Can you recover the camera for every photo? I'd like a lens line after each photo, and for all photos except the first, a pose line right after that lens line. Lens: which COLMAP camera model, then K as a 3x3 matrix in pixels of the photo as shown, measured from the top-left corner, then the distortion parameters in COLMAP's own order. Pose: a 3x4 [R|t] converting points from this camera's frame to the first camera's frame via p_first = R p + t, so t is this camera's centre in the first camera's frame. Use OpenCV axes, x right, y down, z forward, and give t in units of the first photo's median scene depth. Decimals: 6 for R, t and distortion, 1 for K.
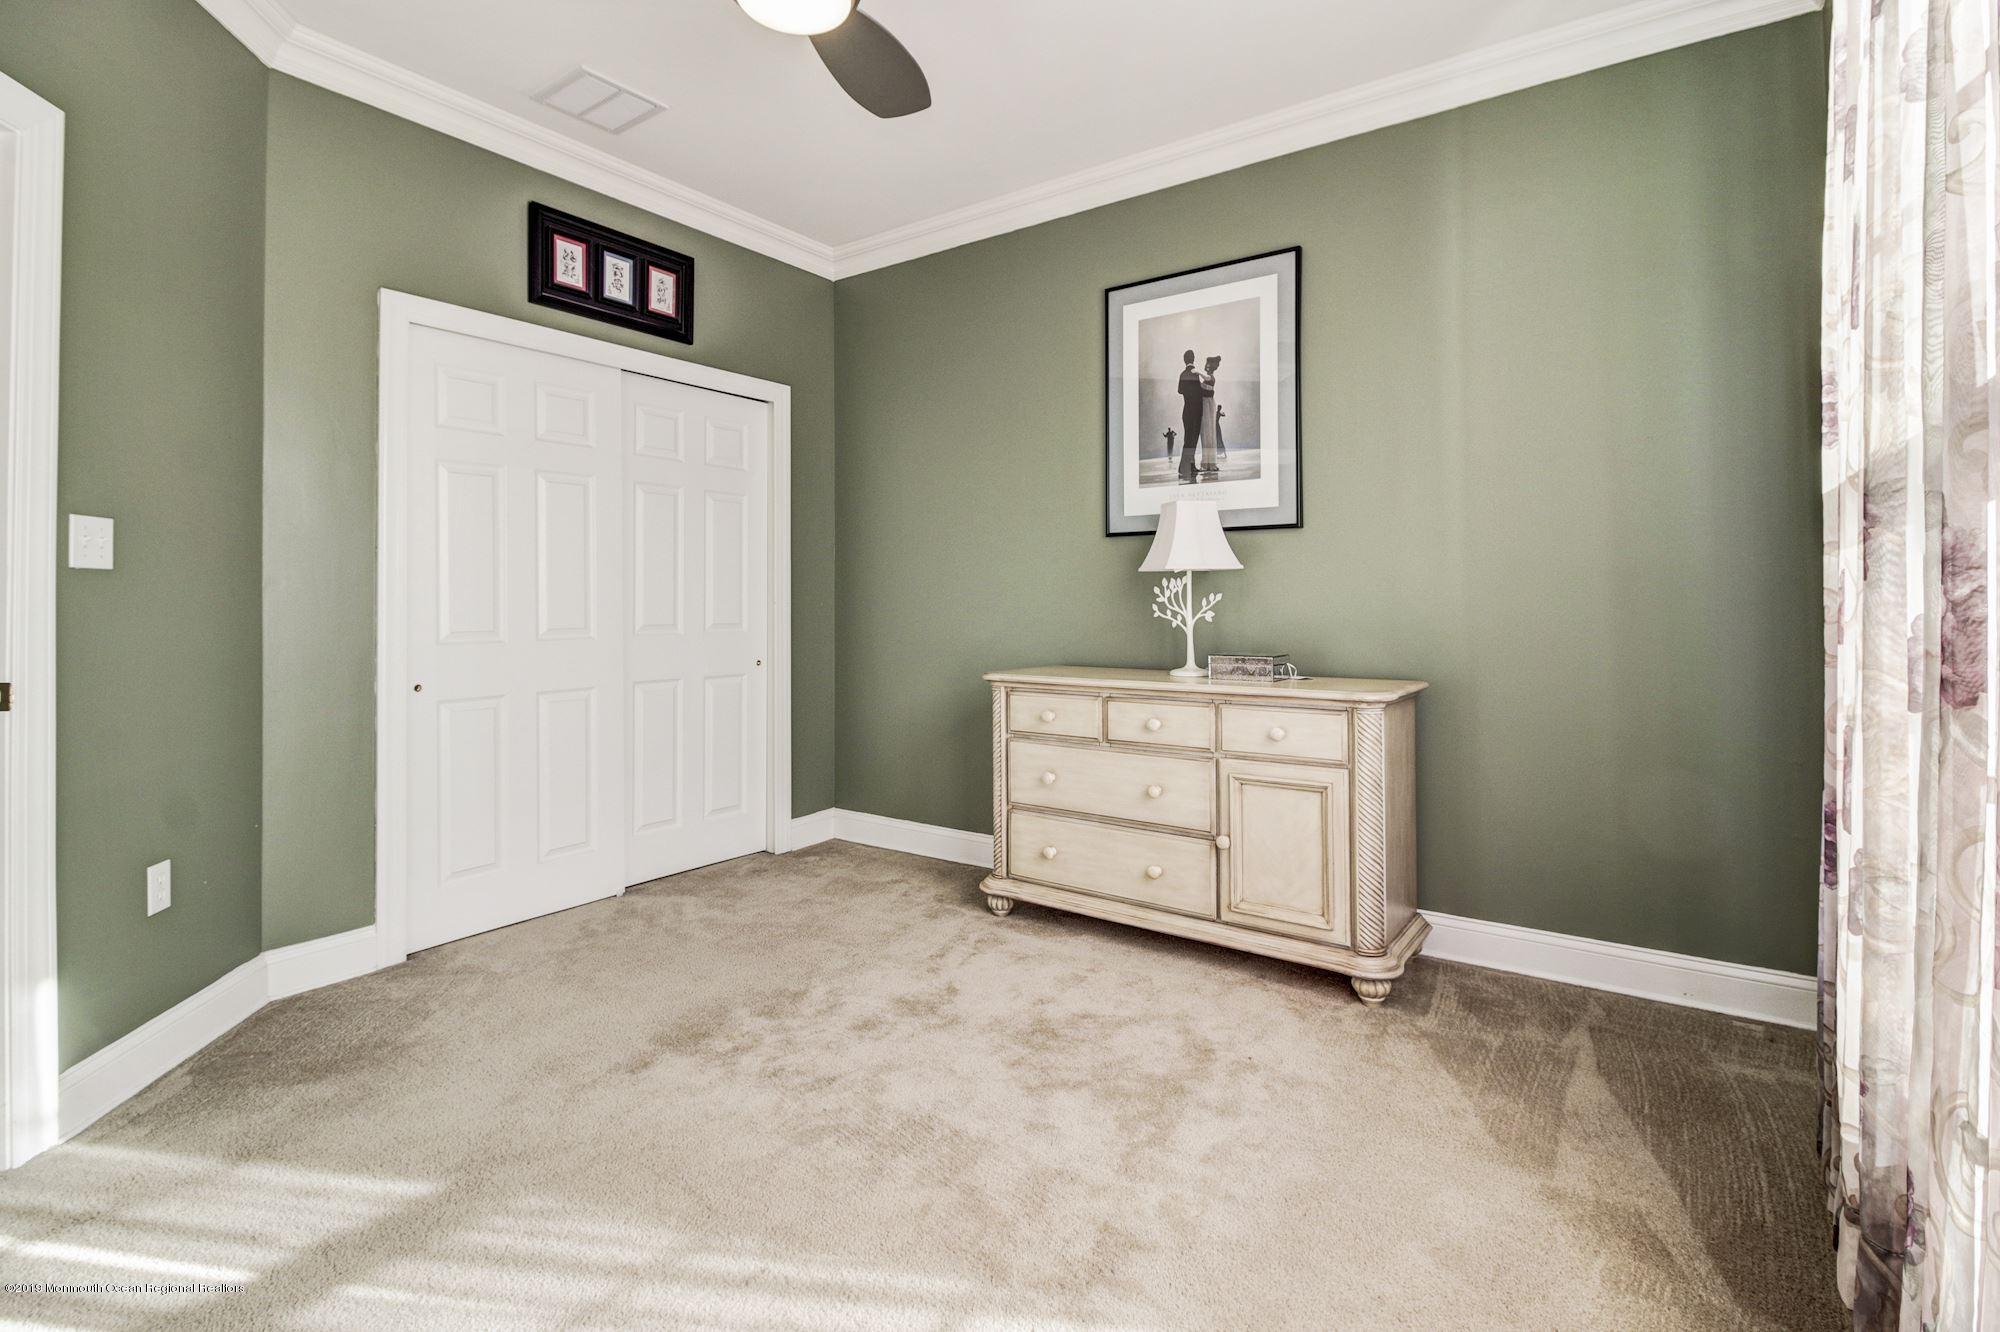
lens RADIAL K [[925.2, 0, 992.8], [0, 925.2, 608.5], [0, 0, 1]] dist [0.004730, -0.011105]
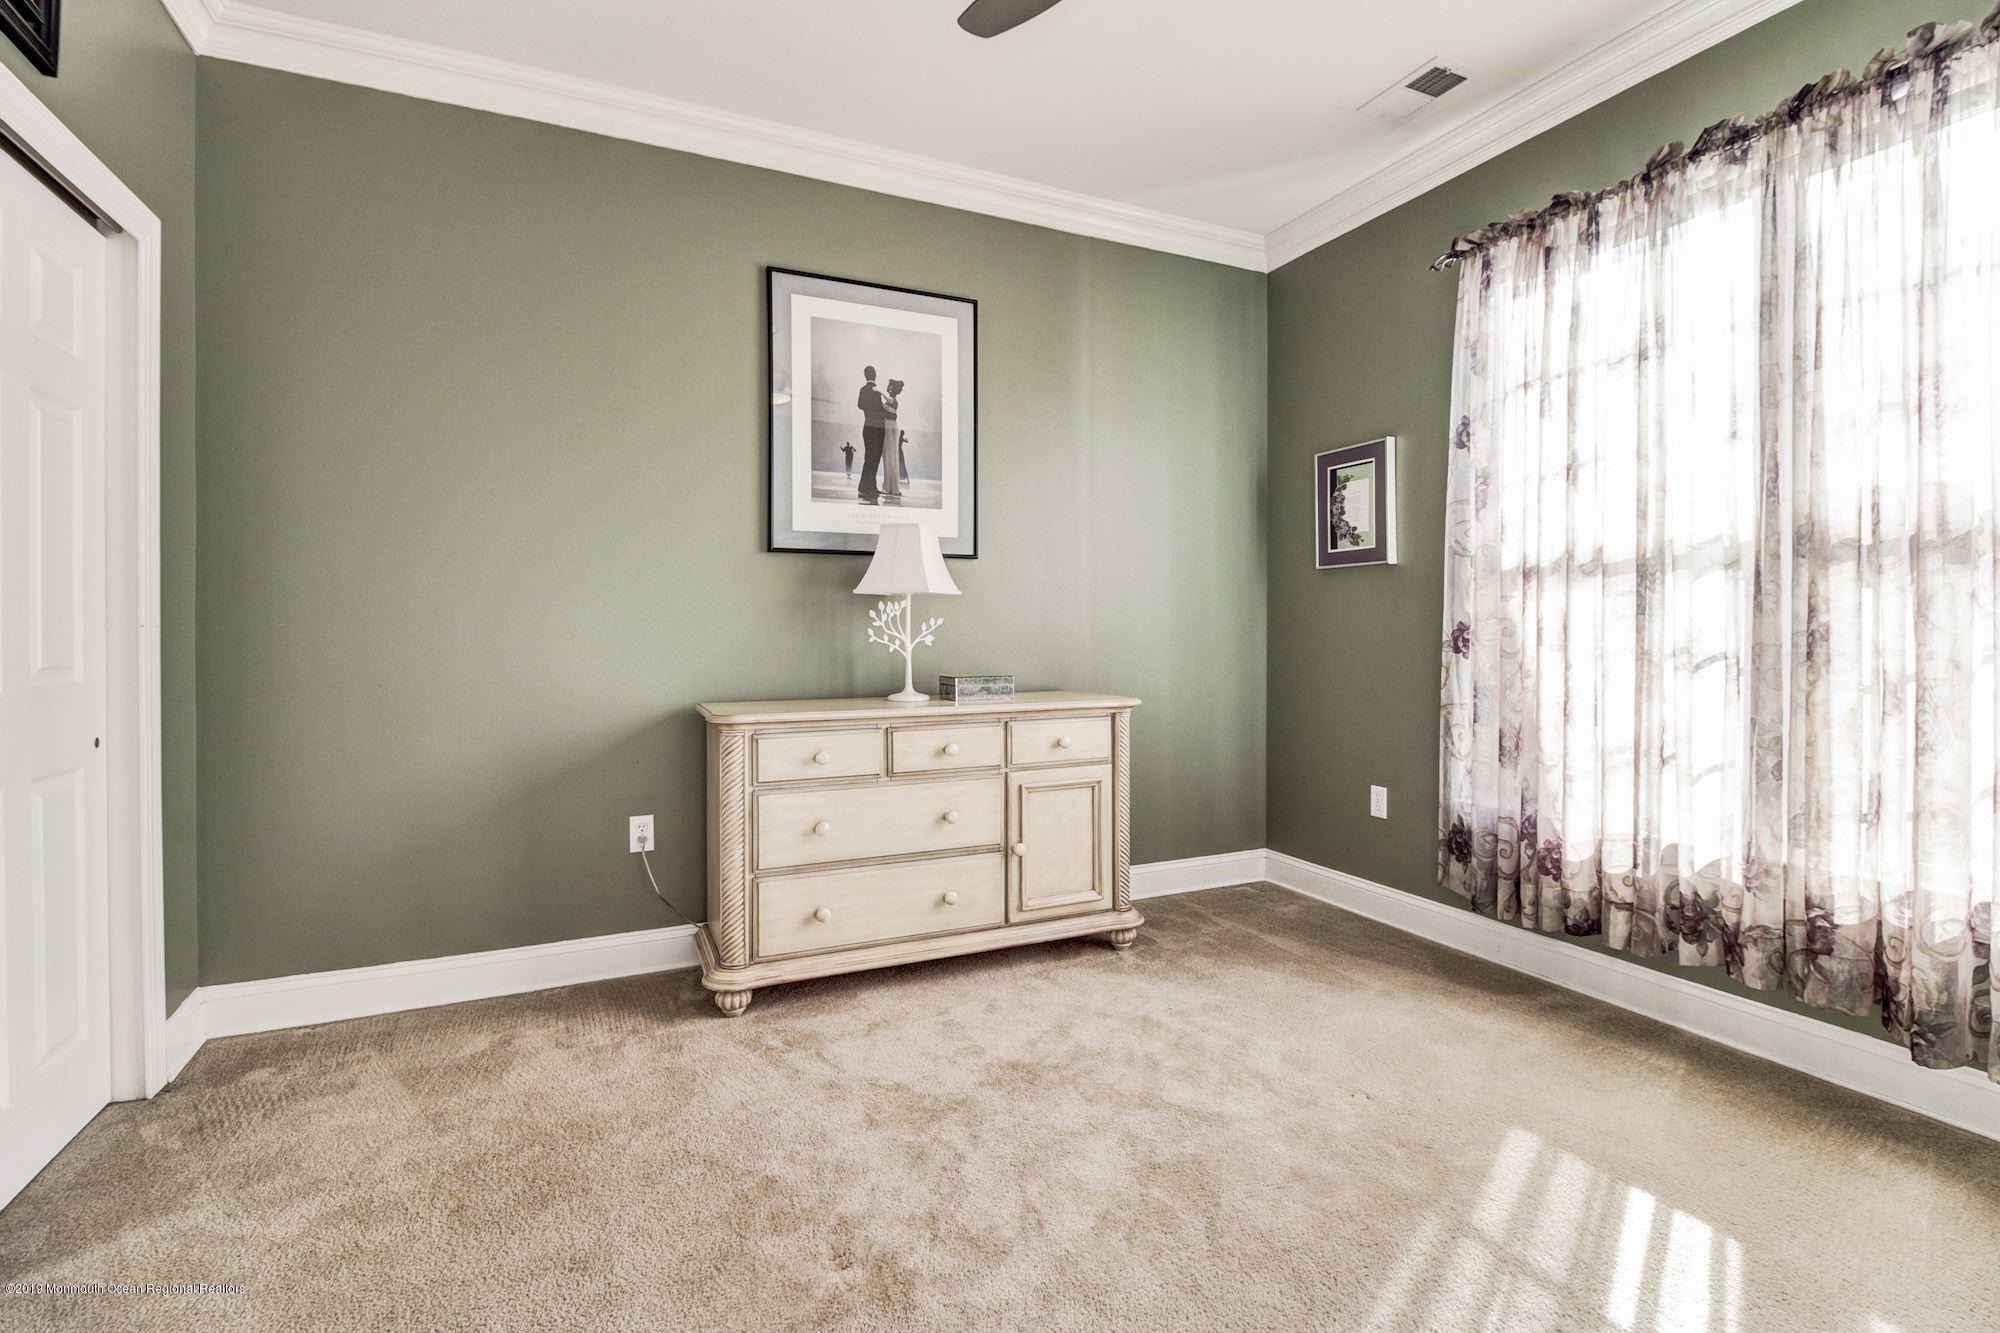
lens RADIAL K [[925.2, 0, 1010.5], [0, 925.2, 650.4], [0, 0, 1]] dist [0.004730, -0.011105]
pose [[0.495155, -0.019730, 0.868580, -0.593787], [0.003871, 0.999782, 0.020504, -0.000924], [-0.868796, -0.006790, 0.495124, 0.412509]]
